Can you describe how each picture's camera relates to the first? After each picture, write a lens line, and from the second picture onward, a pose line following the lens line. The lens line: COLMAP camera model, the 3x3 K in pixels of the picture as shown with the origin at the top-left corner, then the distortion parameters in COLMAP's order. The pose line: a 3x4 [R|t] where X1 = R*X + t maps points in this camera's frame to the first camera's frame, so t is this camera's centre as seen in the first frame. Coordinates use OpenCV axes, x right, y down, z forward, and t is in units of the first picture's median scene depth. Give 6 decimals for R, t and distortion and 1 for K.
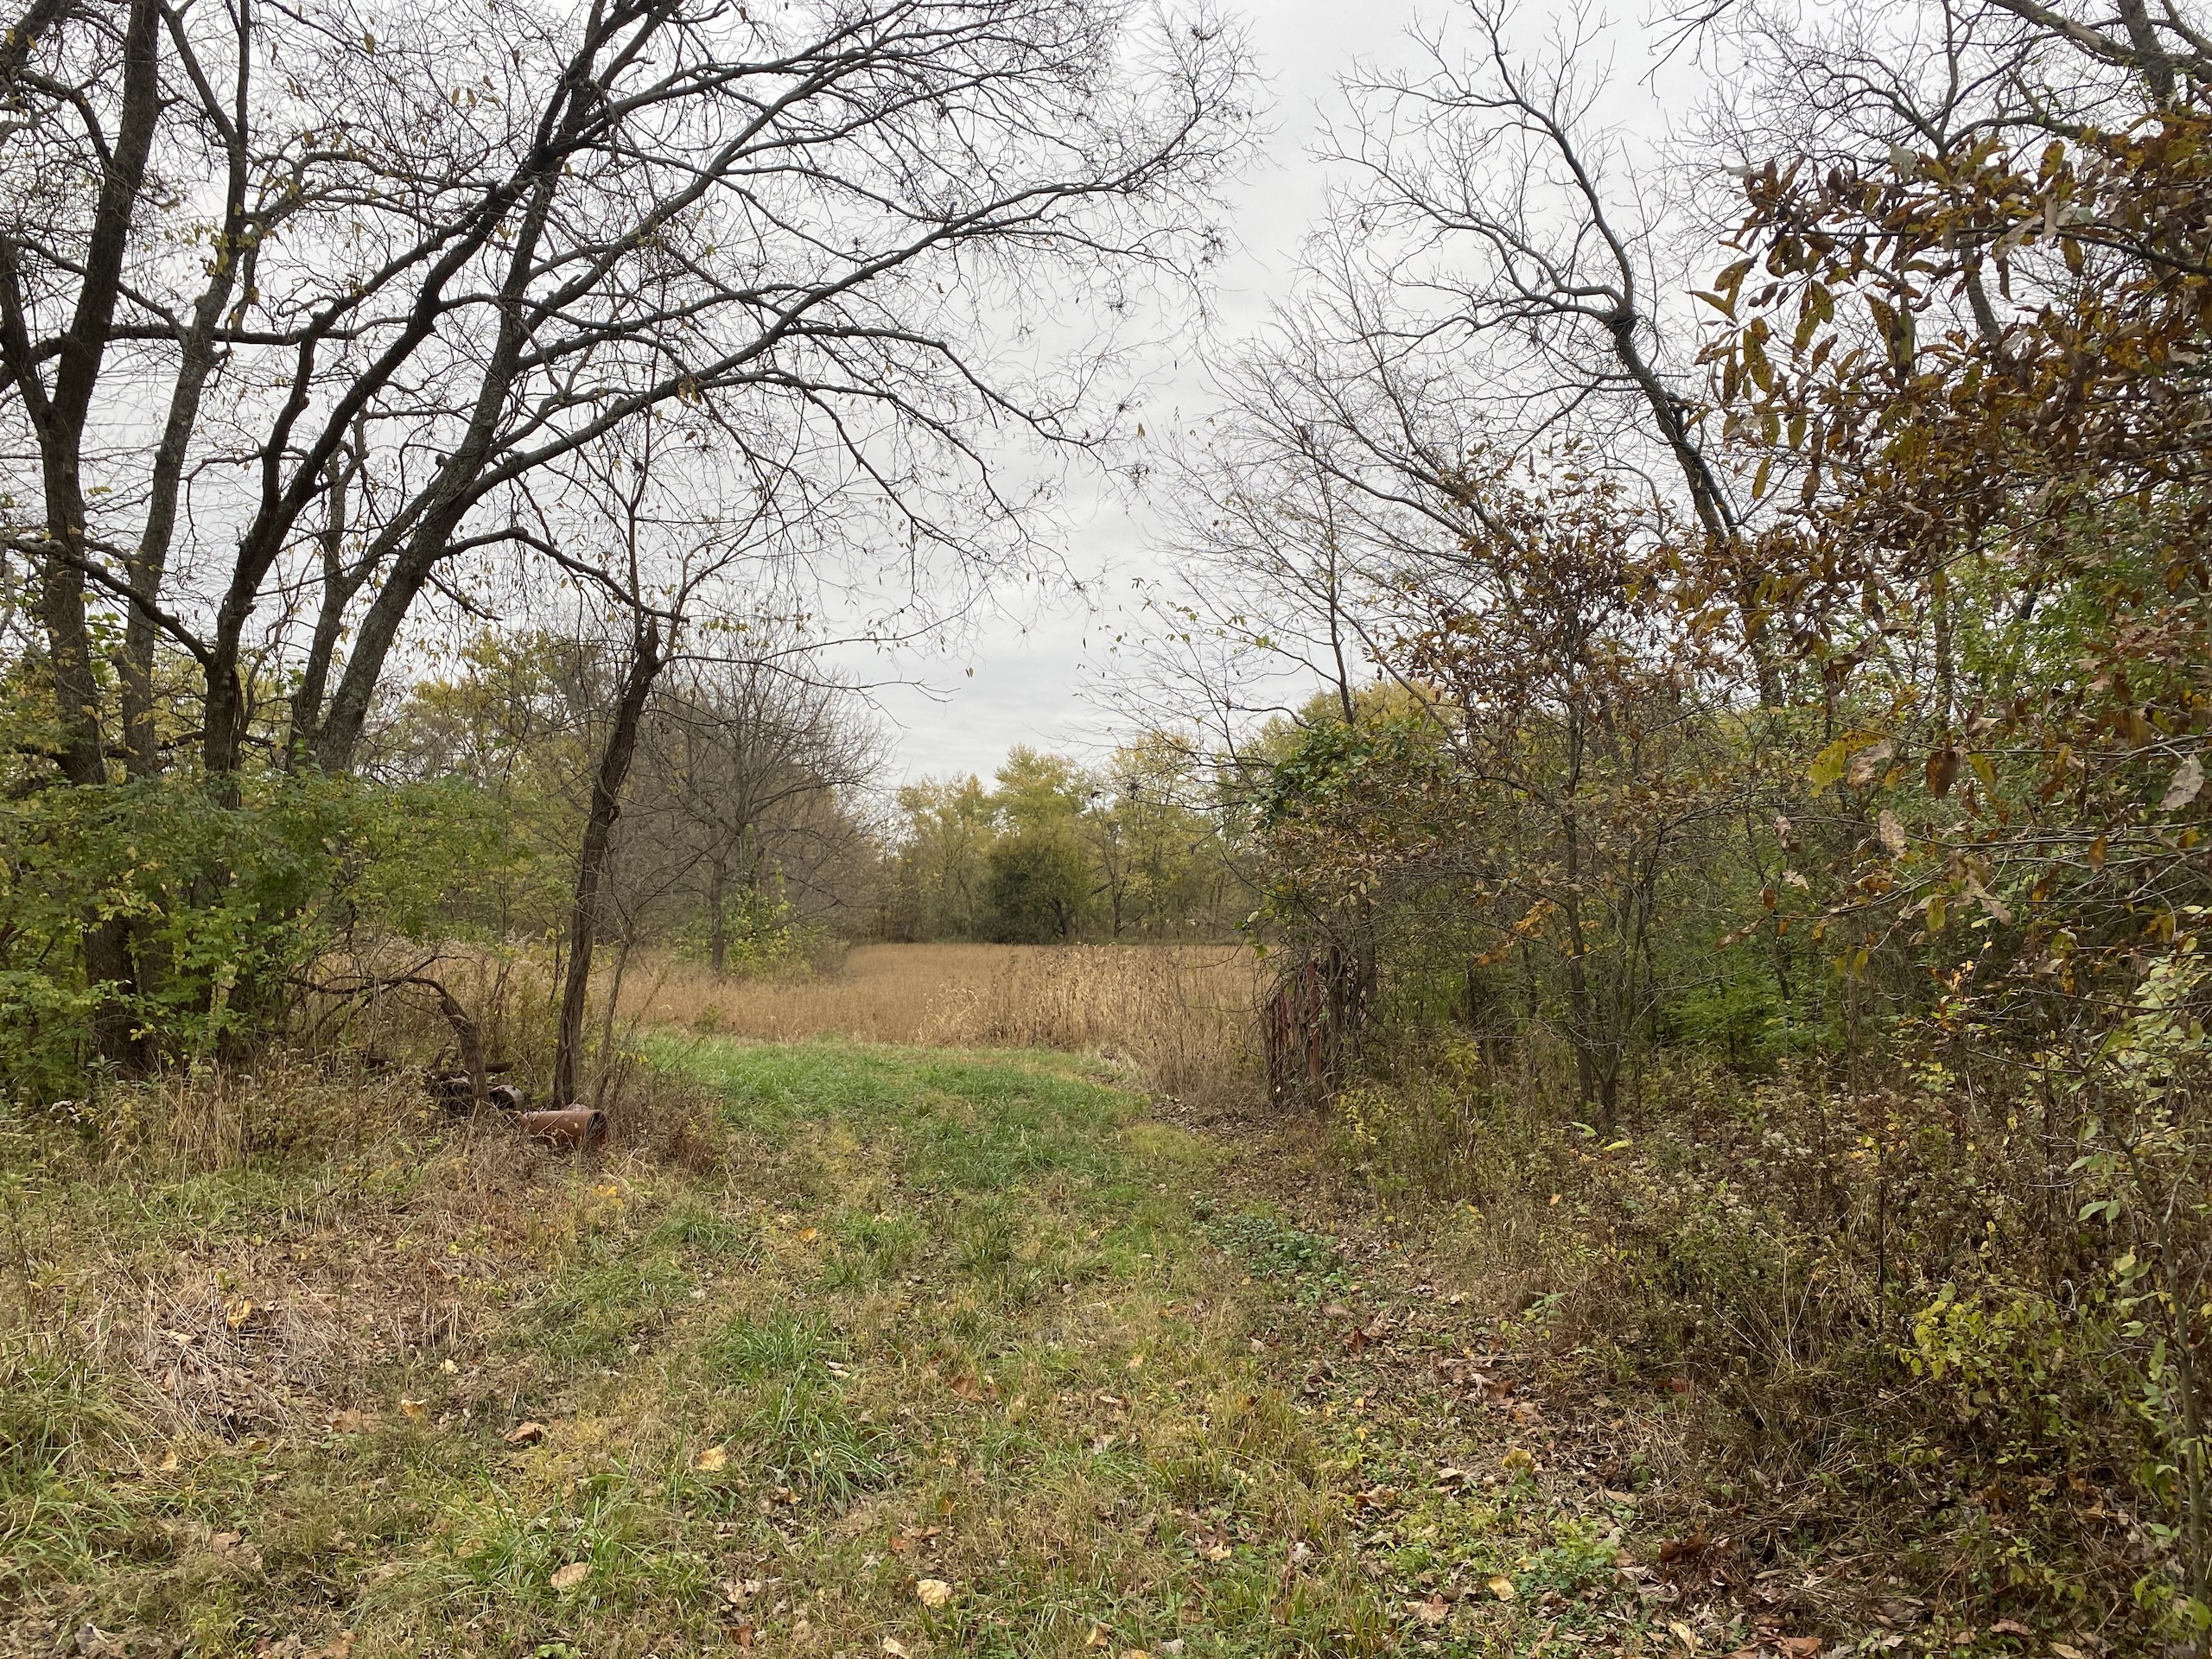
lens RADIAL K [[1665.3, 0, 1106.0], [0, 1665.3, 829.5], [0, 0, 1]] dist [0.004658, 0.000601]
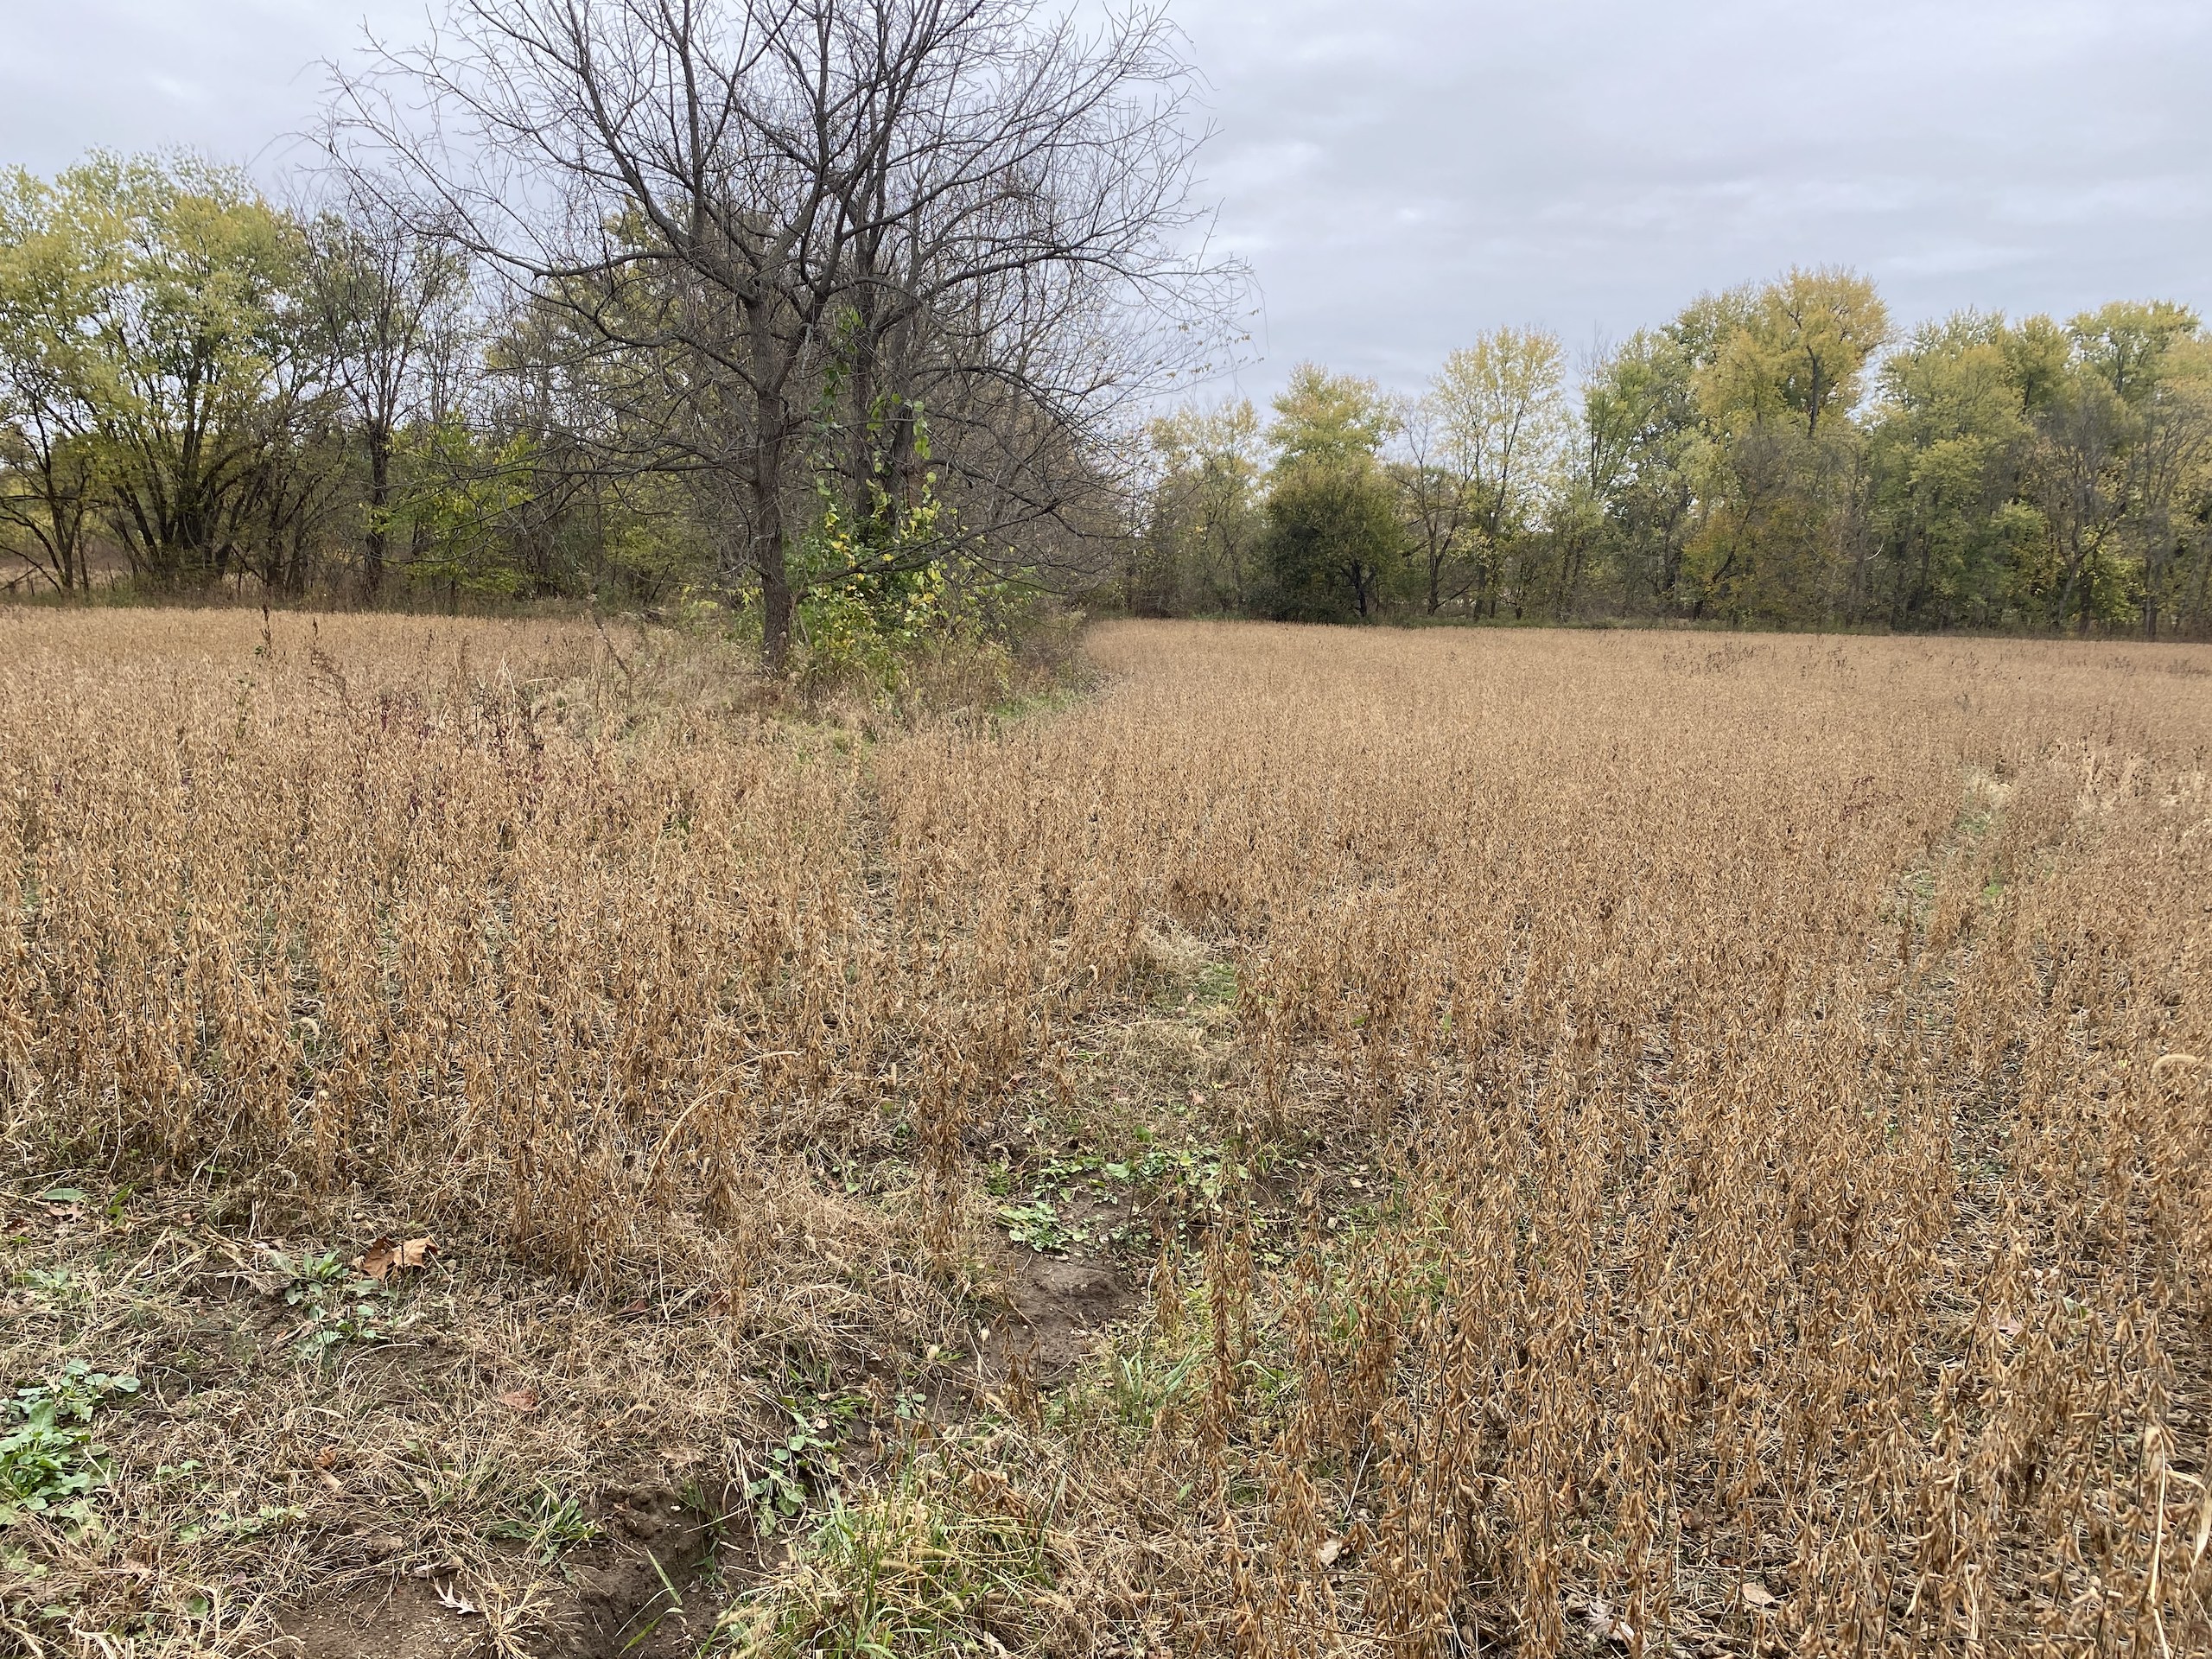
lens RADIAL K [[1665.3, 0, 1106.0], [0, 1665.3, 829.5], [0, 0, 1]] dist [0.004658, 0.000601]
pose [[0.989895, 0.046396, -0.133996, -0.034624], [-0.019989, 0.981179, 0.192064, 0.016426], [0.140385, -0.187445, 0.972192, 0.223922]]
